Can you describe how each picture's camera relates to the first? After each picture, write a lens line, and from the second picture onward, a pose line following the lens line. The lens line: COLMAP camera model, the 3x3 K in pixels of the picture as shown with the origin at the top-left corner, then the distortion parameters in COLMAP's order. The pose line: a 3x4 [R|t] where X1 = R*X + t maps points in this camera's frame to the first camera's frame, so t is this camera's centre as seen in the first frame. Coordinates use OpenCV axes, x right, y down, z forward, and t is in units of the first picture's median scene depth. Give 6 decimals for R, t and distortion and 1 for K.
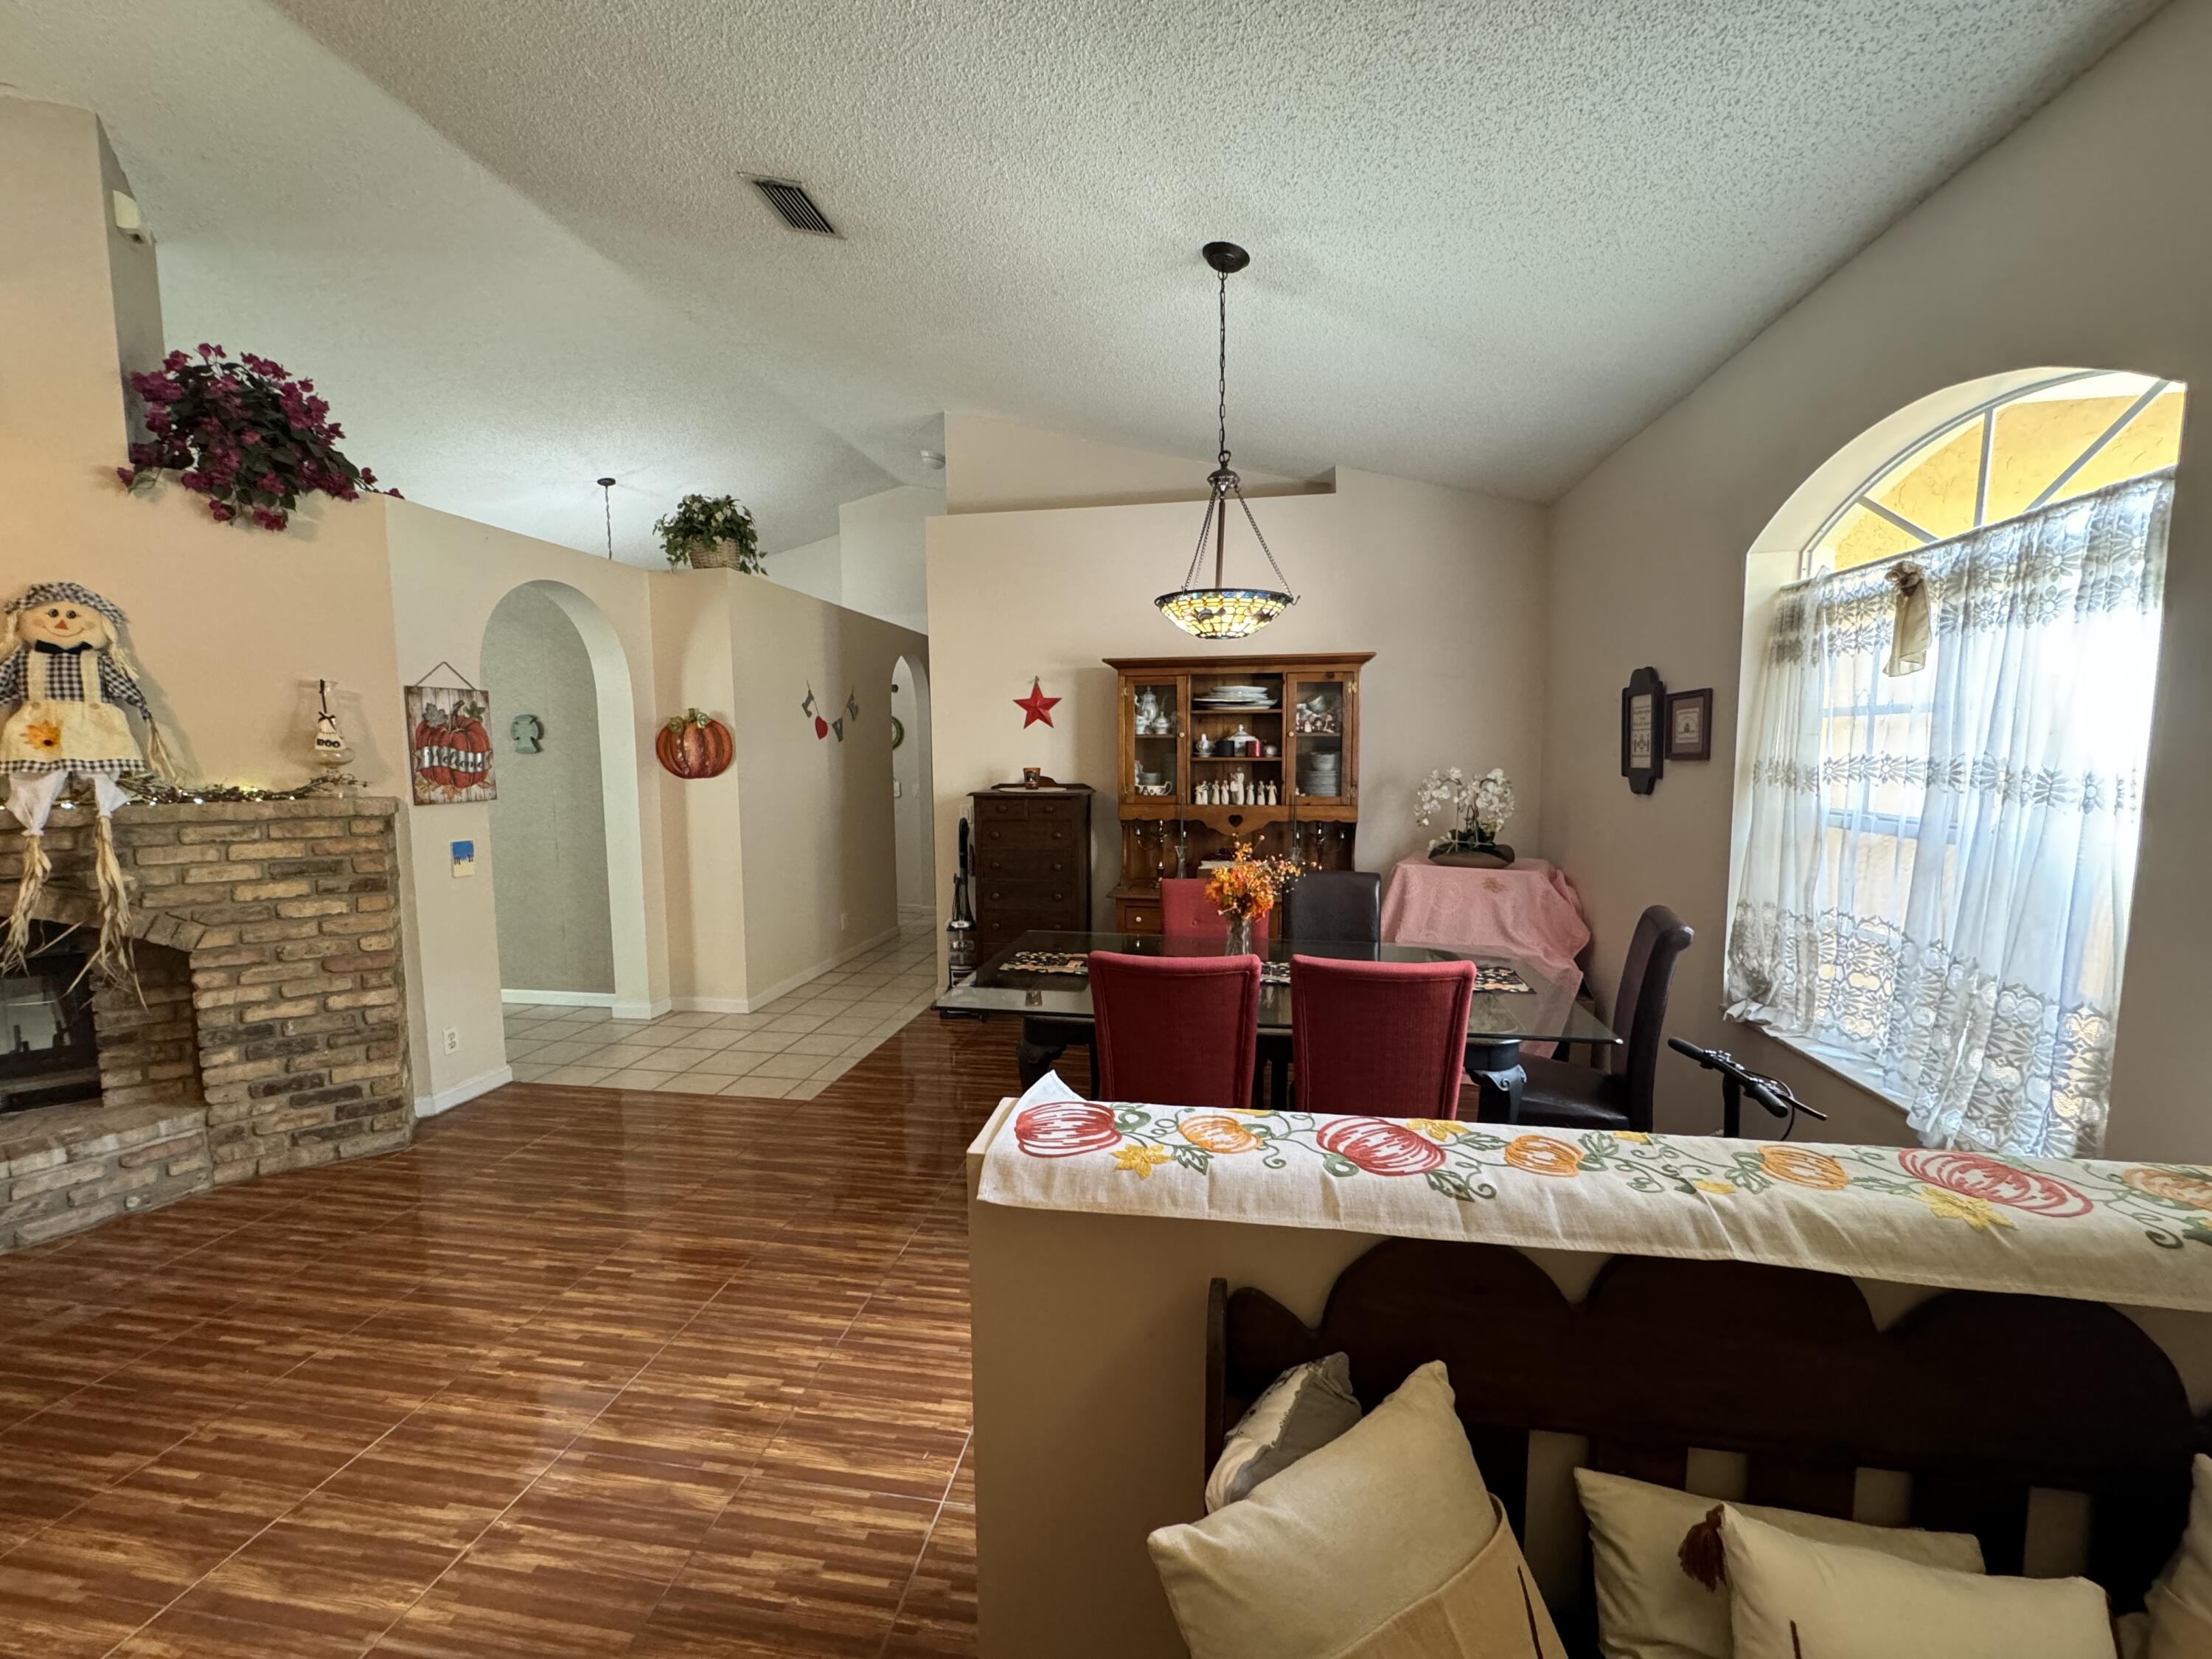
lens RADIAL K [[881.0, 0, 1107.1], [0, 881.0, 826.9], [0, 0, 1]] dist [-0.002331, 0.000495]
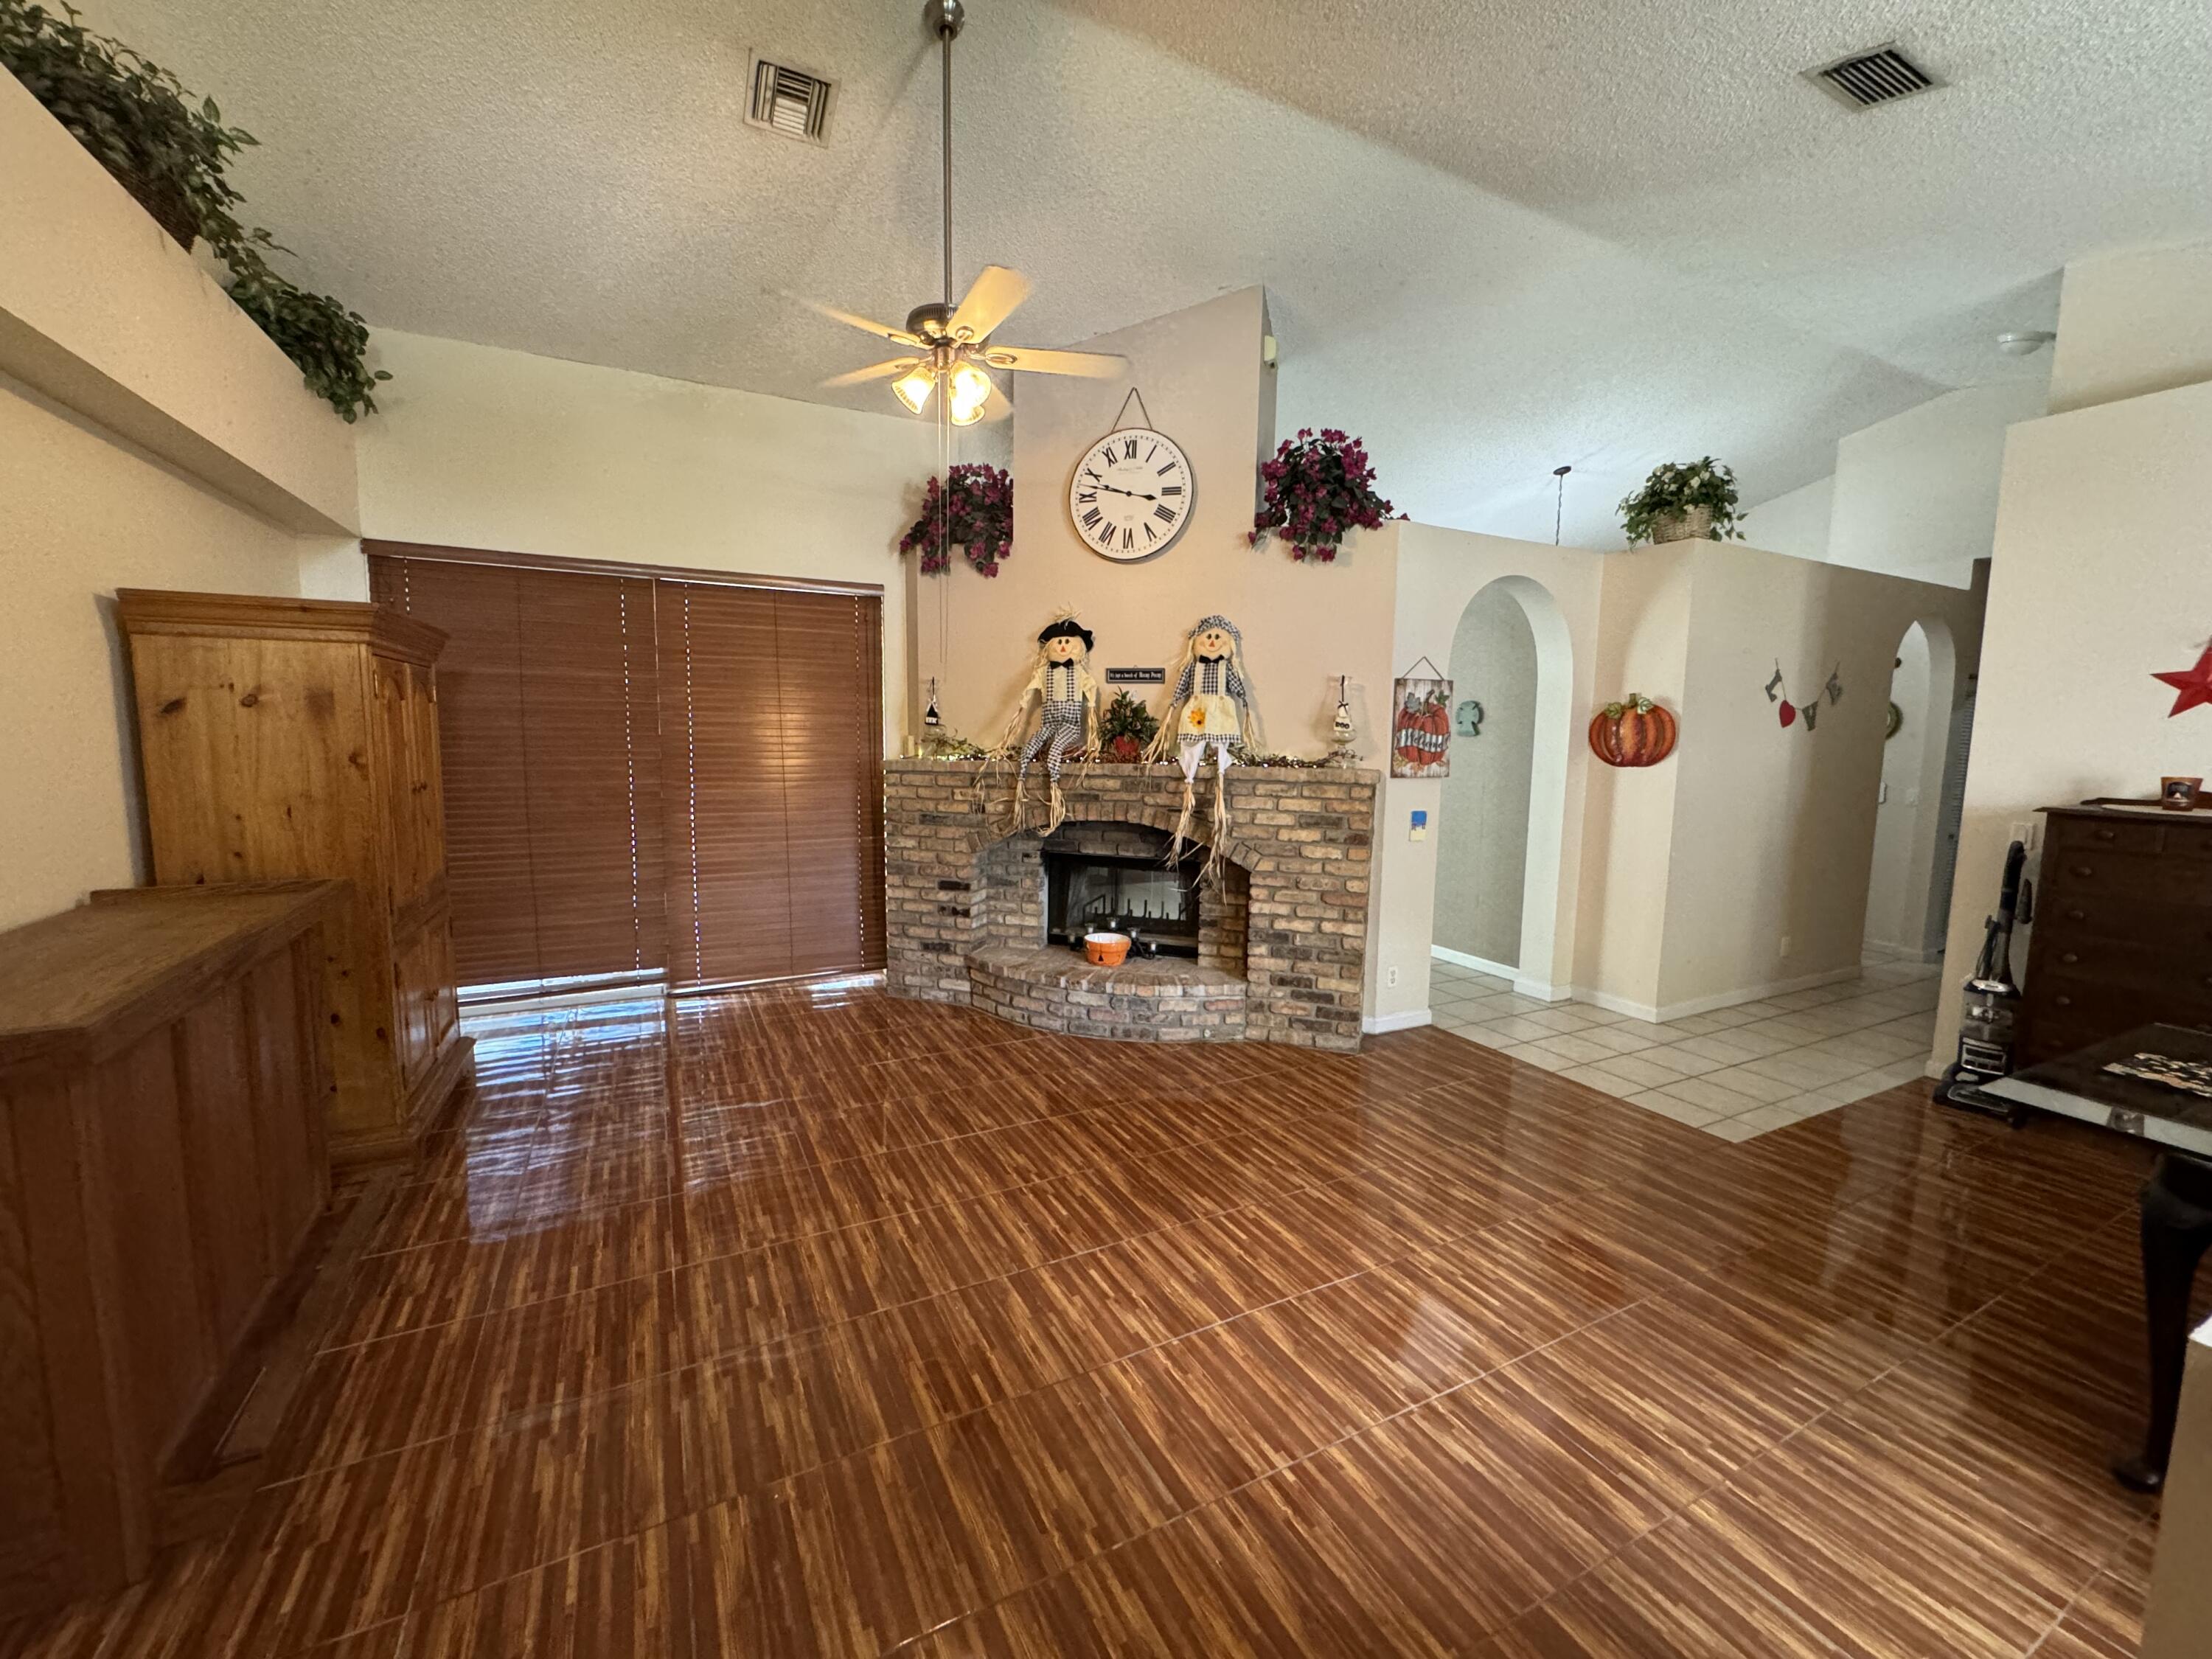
lens RADIAL K [[882.5, 0, 1105.7], [0, 882.5, 826.8], [0, 0, 1]] dist [-0.002528, 0.000496]
pose [[0.596327, 0.106175, -0.795689, -0.057269], [-0.092025, 0.993721, 0.063633, 0.001512], [0.797449, 0.035277, 0.602354, -0.039883]]
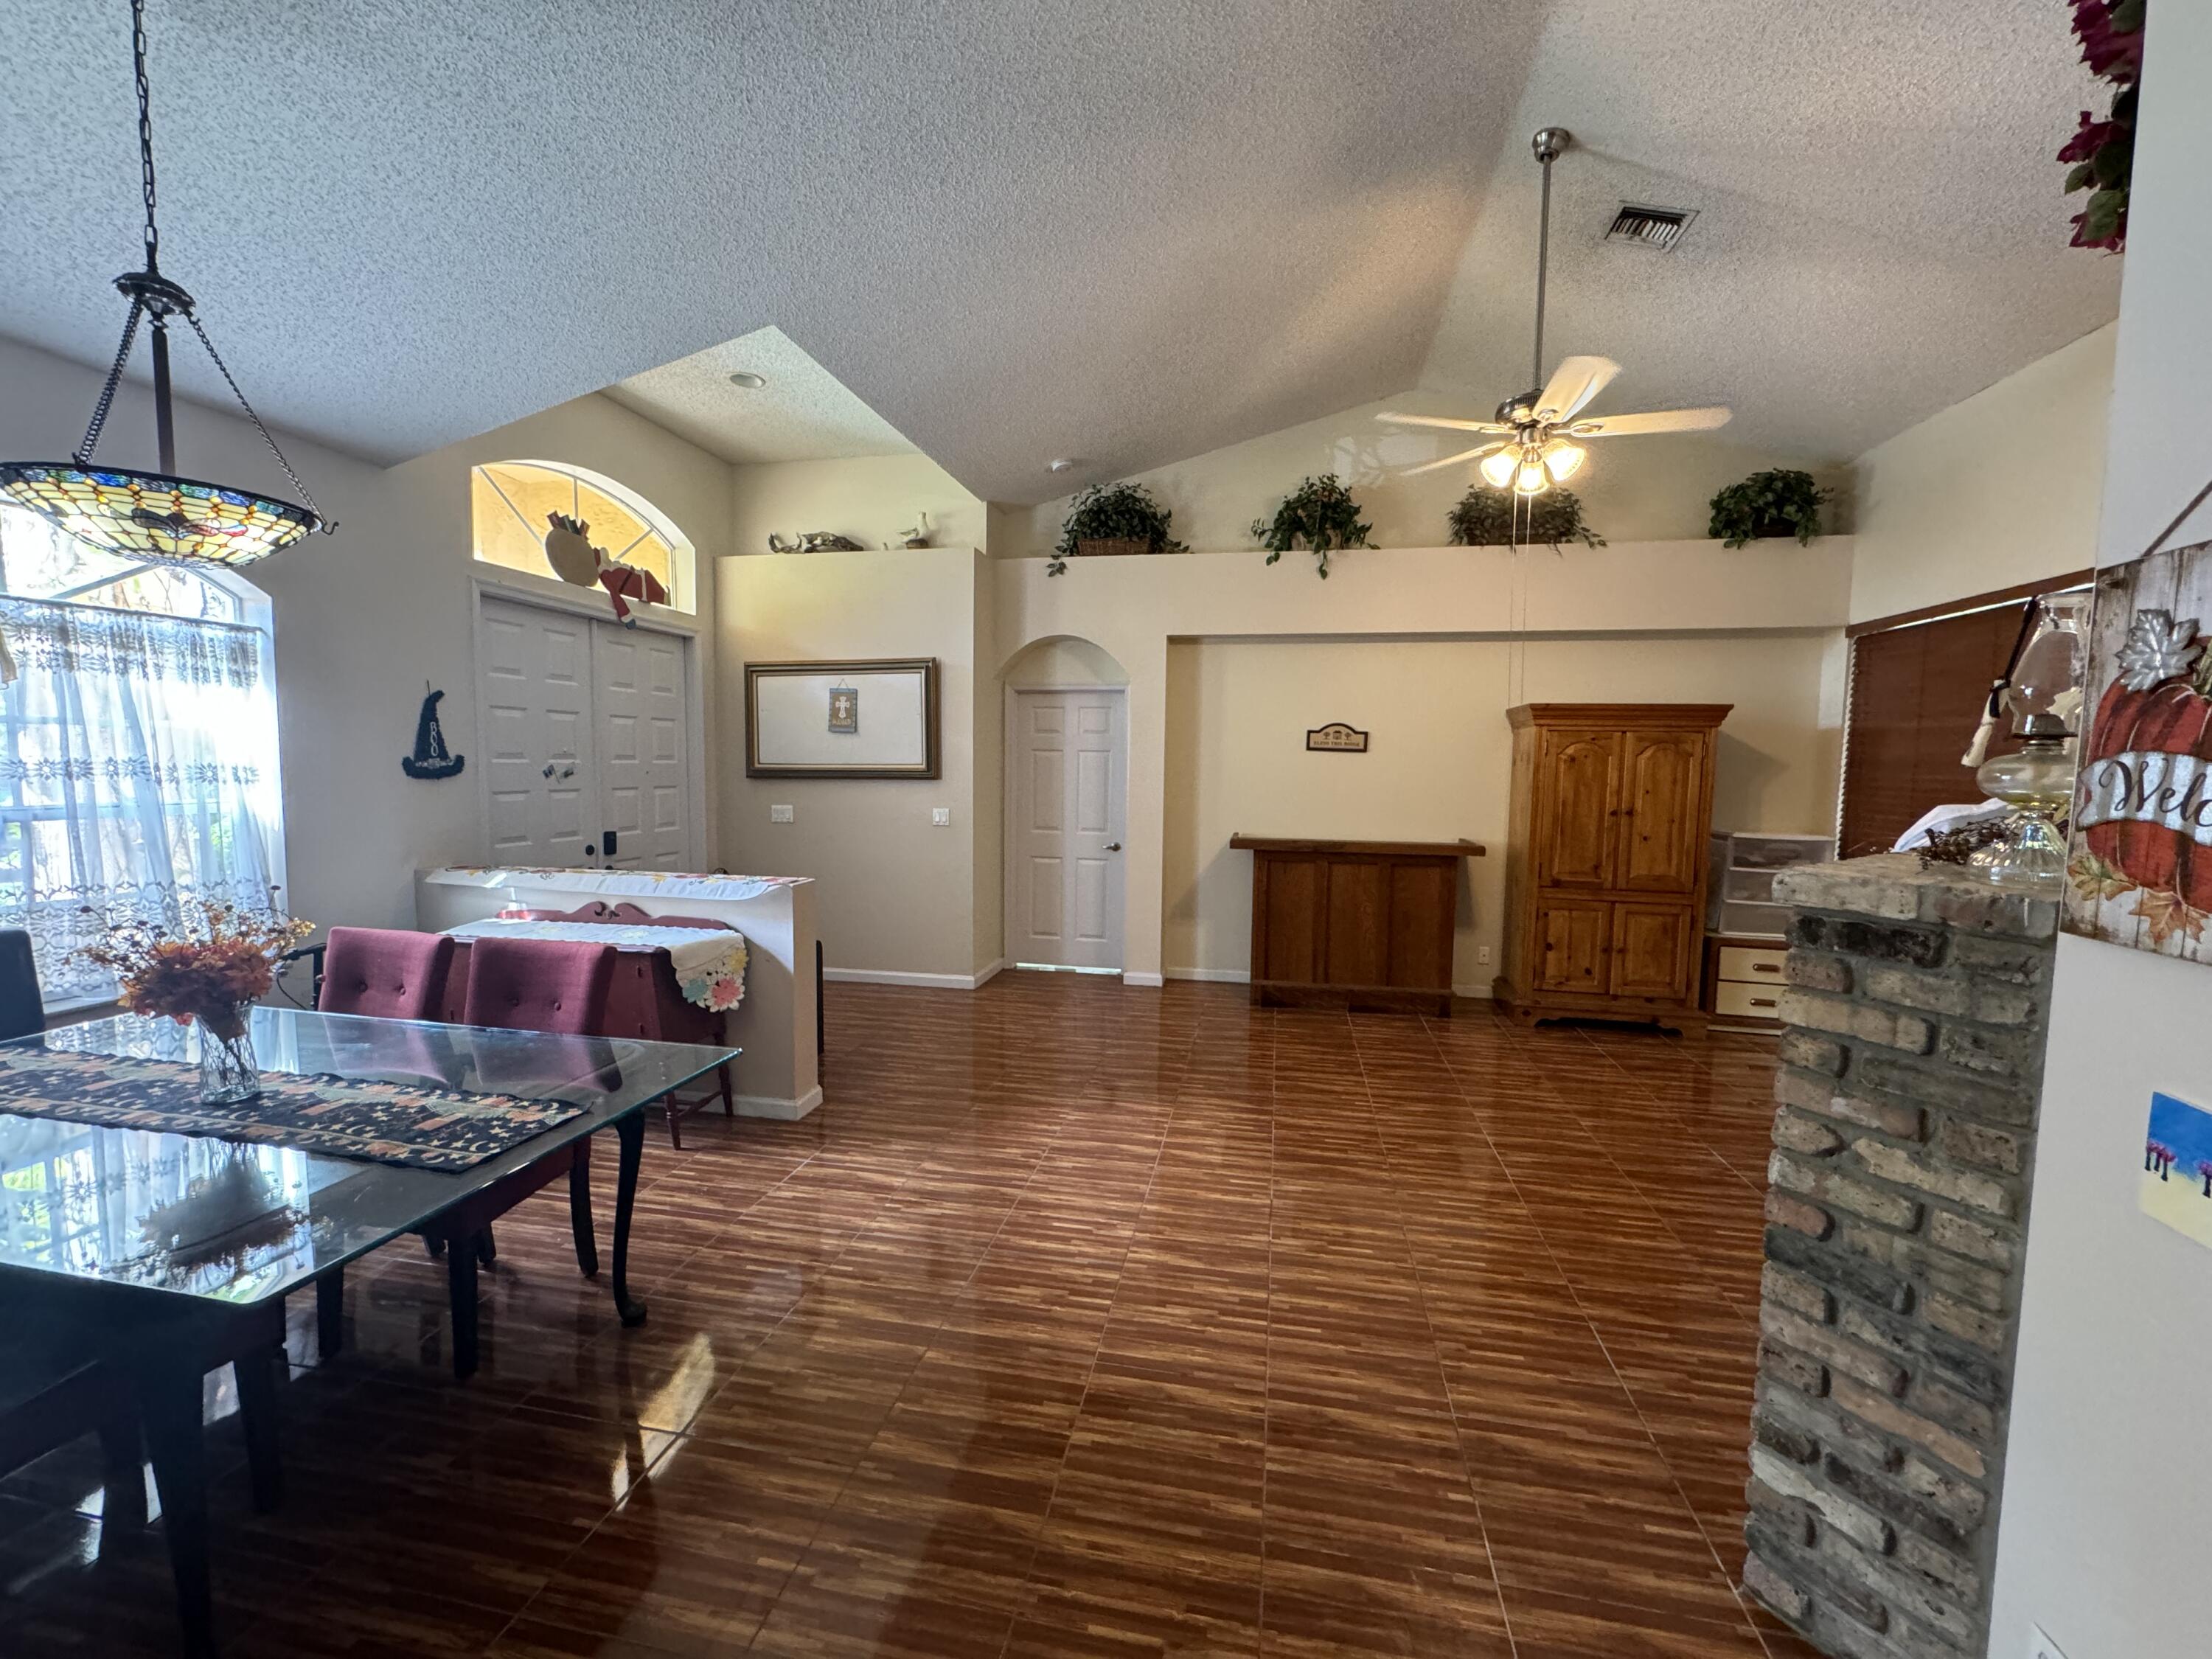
lens RADIAL K [[882.5, 0, 1105.7], [0, 882.5, 826.8], [0, 0, 1]] dist [-0.002528, 0.000496]
pose [[-0.999259, -0.008969, 0.037443, -0.483302], [-0.002754, 0.986647, 0.162852, -0.128749], [-0.038403, 0.162628, -0.985940, 1.479478]]
